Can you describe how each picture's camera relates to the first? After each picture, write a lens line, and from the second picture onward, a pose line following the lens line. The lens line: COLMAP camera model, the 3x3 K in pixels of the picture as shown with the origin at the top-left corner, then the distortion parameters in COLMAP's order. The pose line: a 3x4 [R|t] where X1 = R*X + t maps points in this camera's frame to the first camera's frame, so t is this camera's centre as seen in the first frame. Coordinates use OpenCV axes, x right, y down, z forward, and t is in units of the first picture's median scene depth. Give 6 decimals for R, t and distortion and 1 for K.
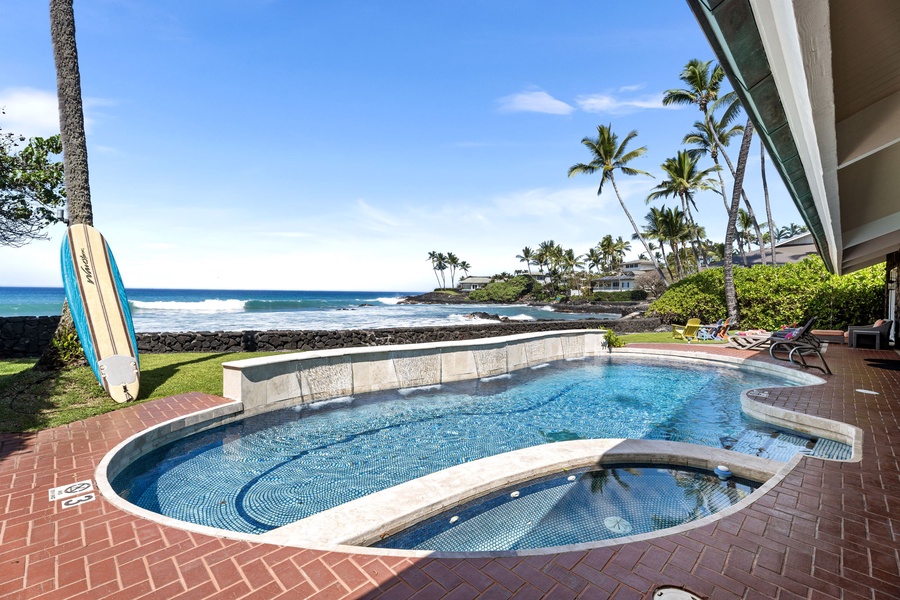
lens RADIAL K [[407.8, 0, 447.9], [0, 407.8, 310.0], [0, 0, 1]] dist [-0.013934, -0.001110]
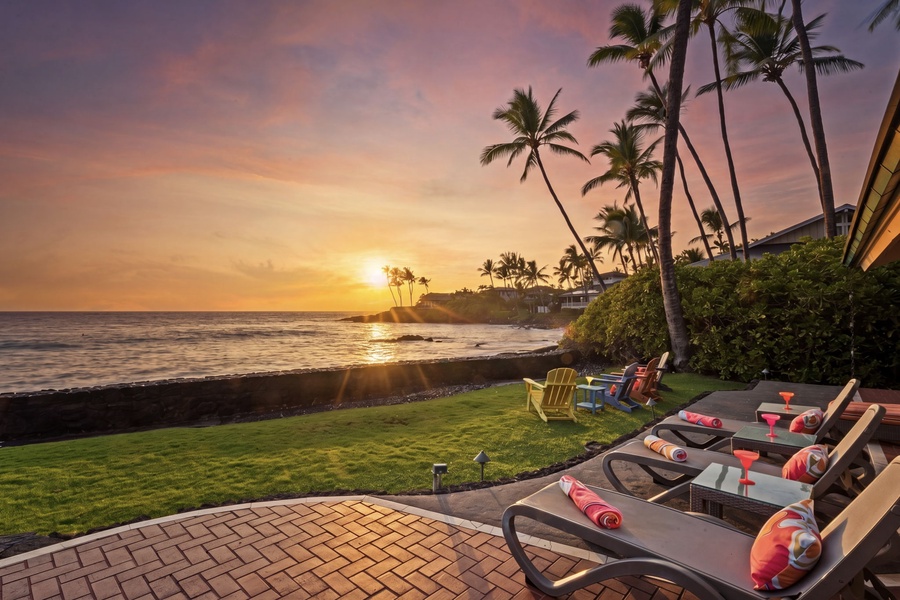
lens RADIAL K [[436.1, 0, 454.2], [0, 436.1, 301.1], [0, 0, 1]] dist [-0.017067, 0.000213]
pose [[0.997312, -0.014059, 0.071906, 0.053258], [0.018777, 0.997684, -0.065372, -0.002628], [-0.070821, 0.066546, 0.995267, 0.063093]]
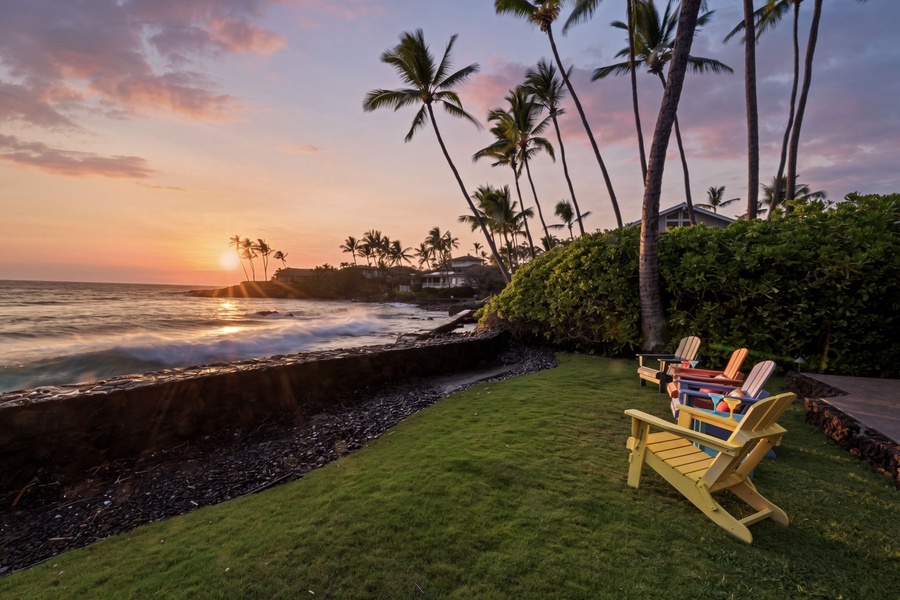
lens RADIAL K [[407.8, 0, 458.8], [0, 407.8, 304.9], [0, 0, 1]] dist [-0.013934, -0.001110]
pose [[0.913082, -0.001214, 0.407774, 0.049073], [0.003029, 0.999988, -0.003805, -0.001704], [-0.407764, 0.004710, 0.913075, 0.103196]]
